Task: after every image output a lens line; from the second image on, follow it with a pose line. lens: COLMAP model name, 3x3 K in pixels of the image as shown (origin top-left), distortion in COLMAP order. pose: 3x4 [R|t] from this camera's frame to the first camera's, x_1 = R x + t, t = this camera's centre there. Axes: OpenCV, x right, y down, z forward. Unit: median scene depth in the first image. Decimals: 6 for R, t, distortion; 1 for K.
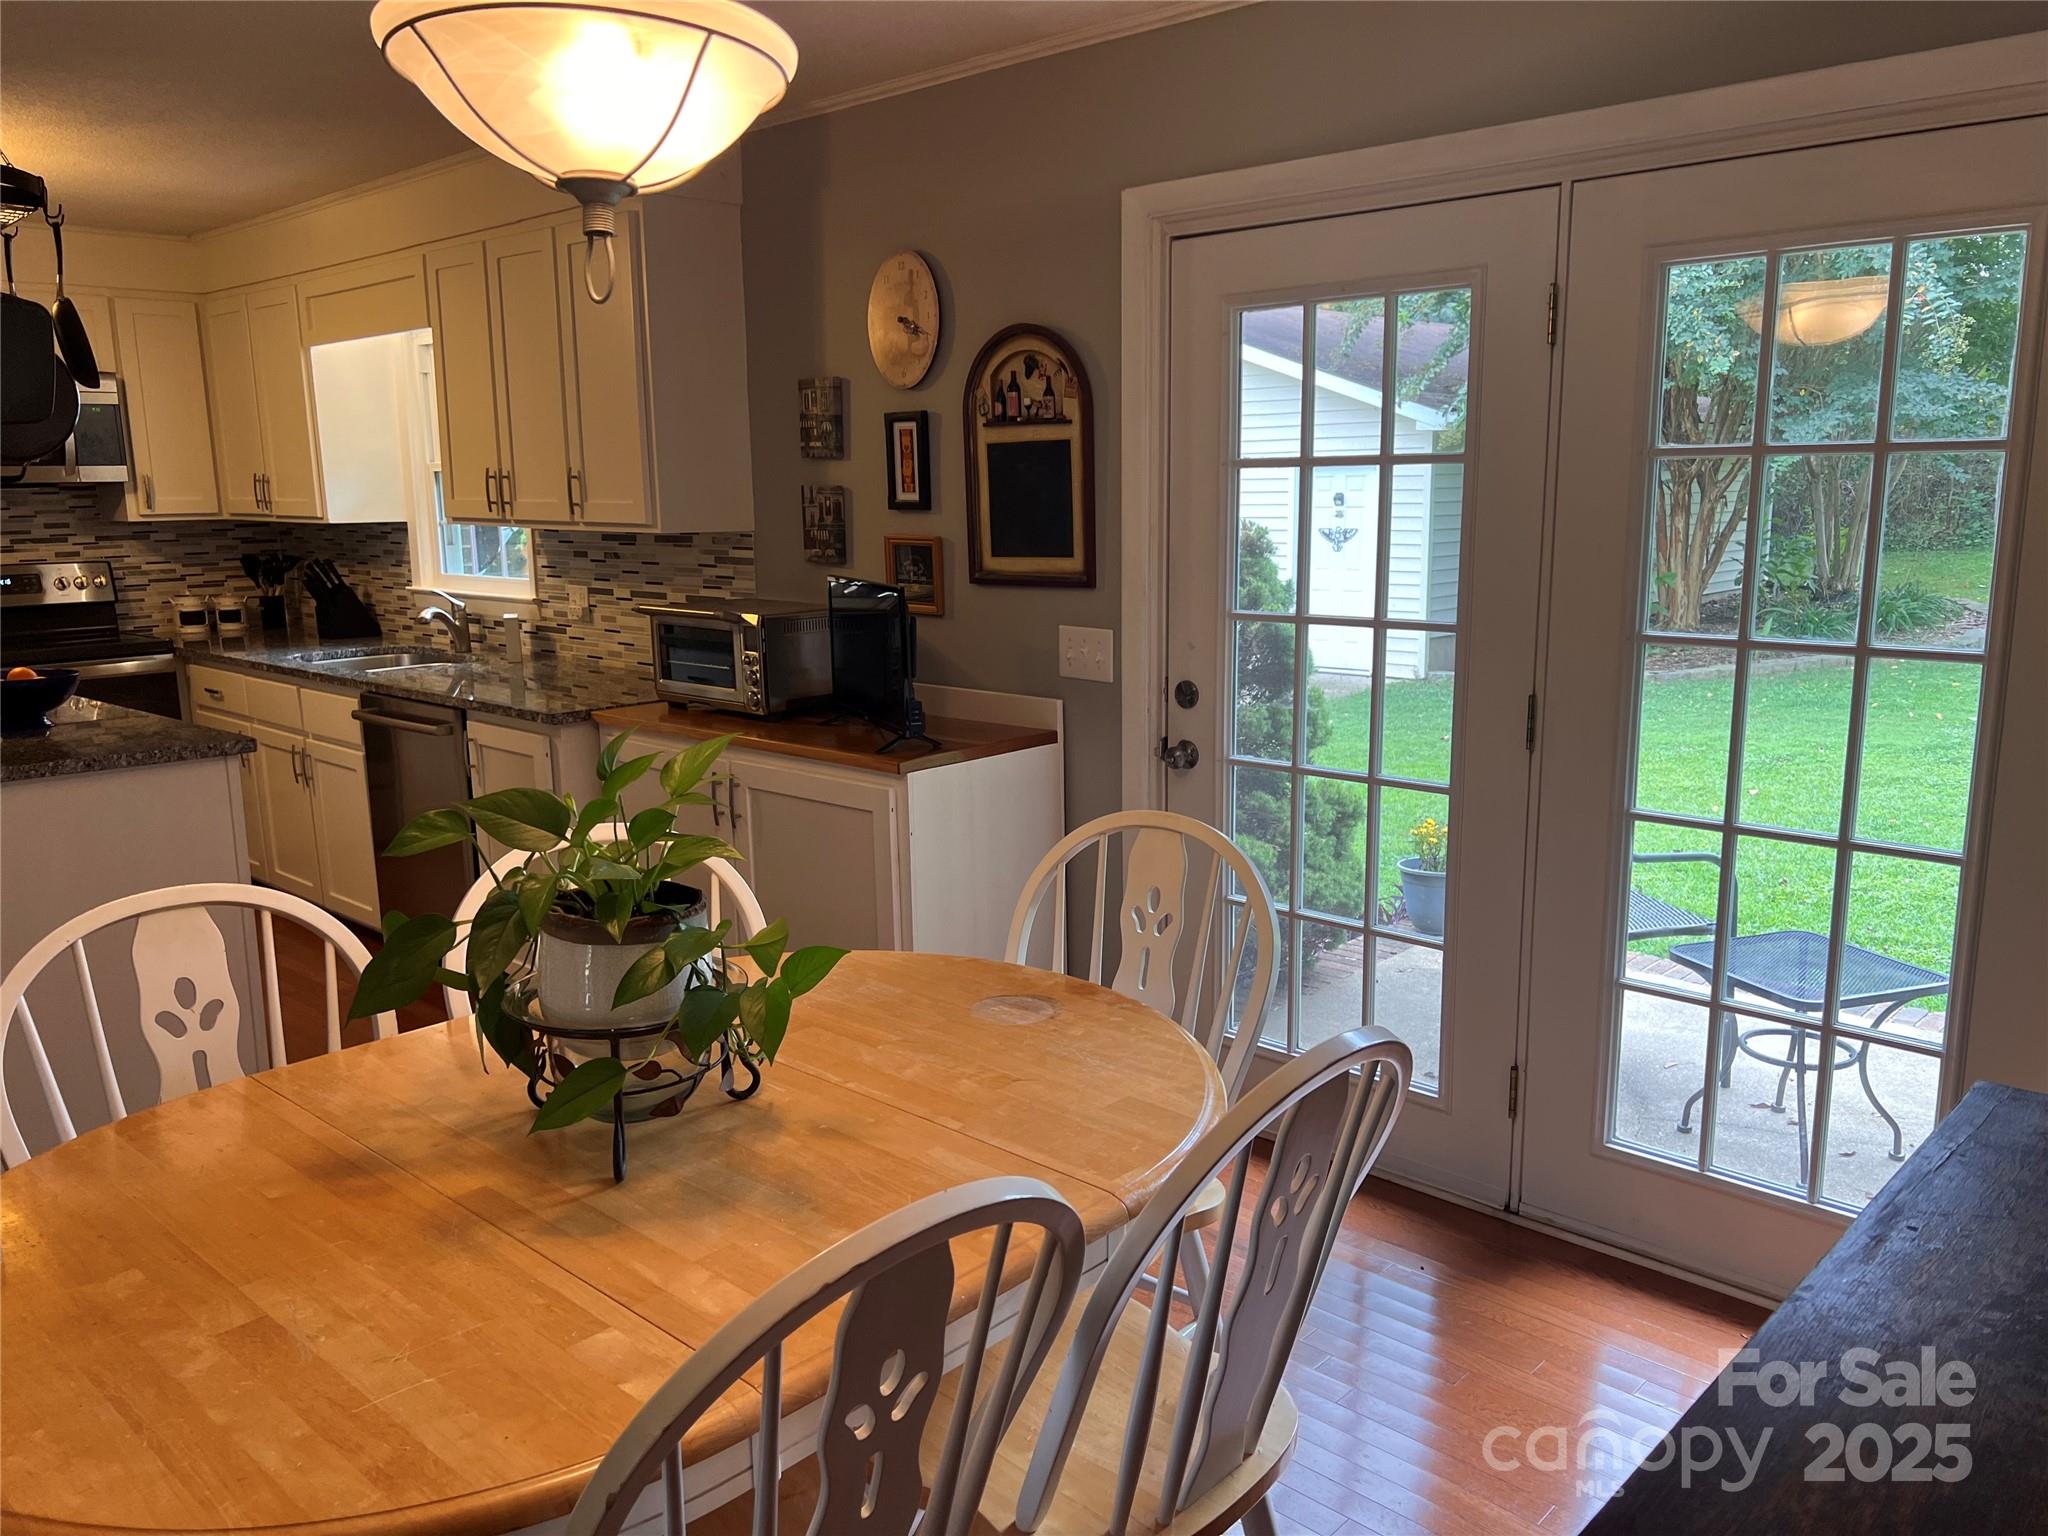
lens RADIAL K [[1540.7, 0, 1040.3], [0, 1540.7, 780.0], [0, 0, 1]] dist [0.067567, -0.085352]
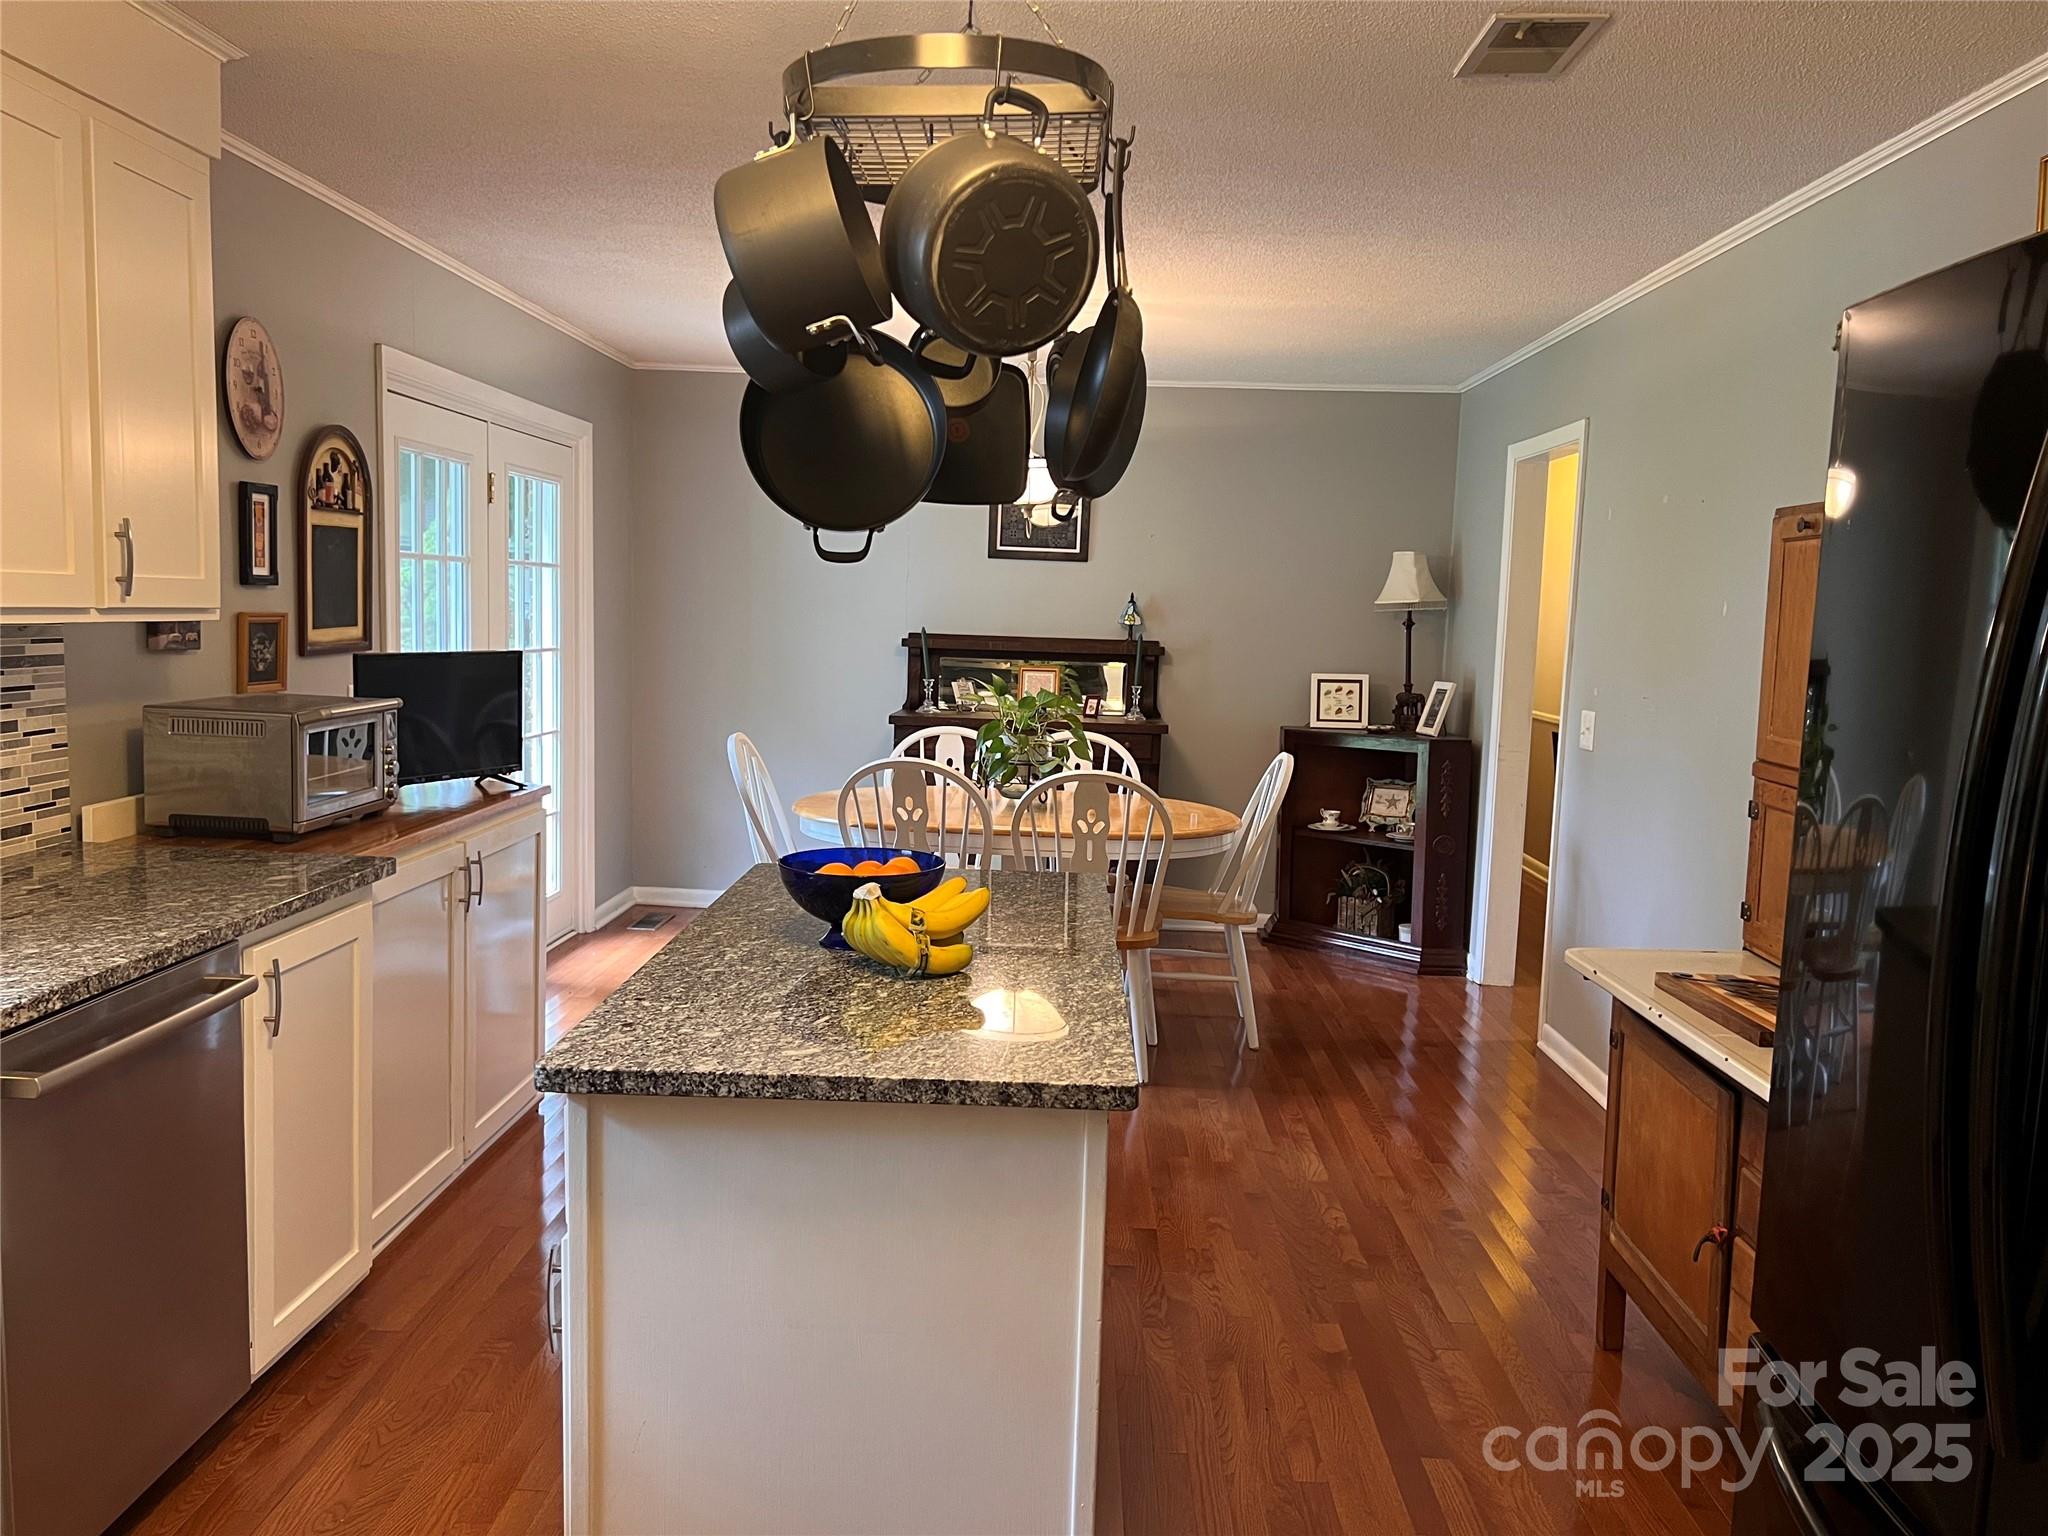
lens RADIAL K [[1540.7, 0, 1023.1], [0, 1540.7, 752.8], [0, 0, 1]] dist [0.067567, -0.085352]
pose [[-0.657855, -0.088691, 0.747904, -0.810933], [0.113473, 0.970034, 0.214843, -0.165986], [-0.744547, 0.226202, -0.628078, 0.929805]]
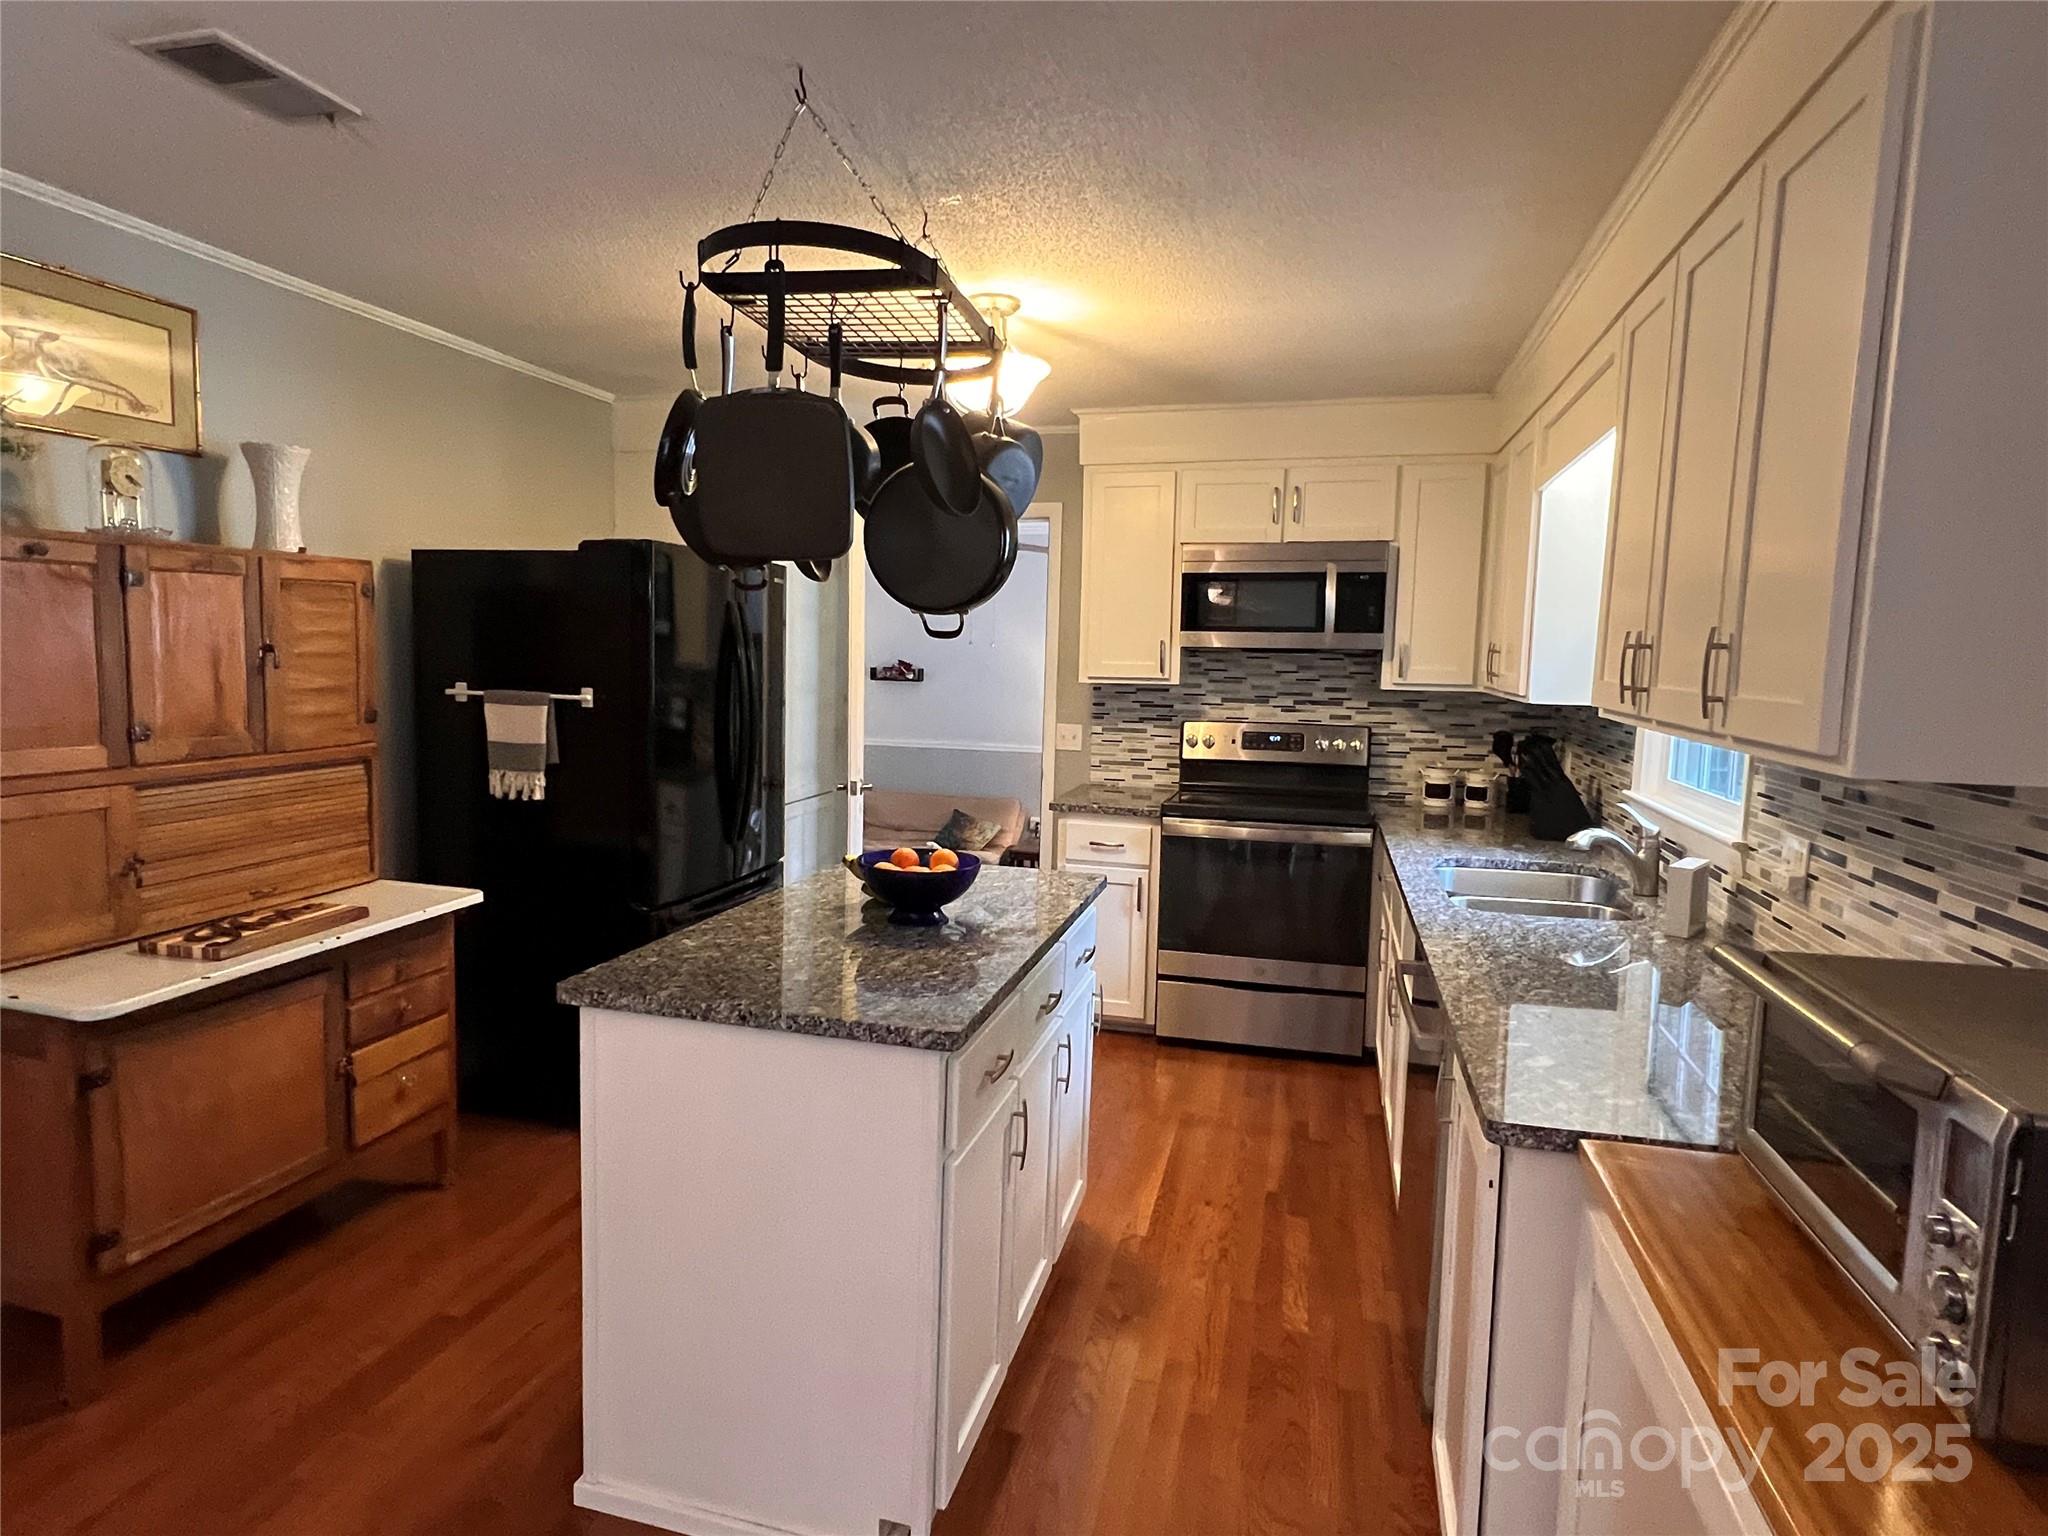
lens RADIAL K [[1122.6, 0, 995.6], [0, 1122.6, 784.0], [0, 0, 1]] dist [0.000183, 0.001577]
pose [[0.455194, 0.124905, -0.881588, -0.065746], [-0.192920, 0.980427, 0.039297, -0.097573], [0.869241, 0.152189, 0.470381, 0.513463]]
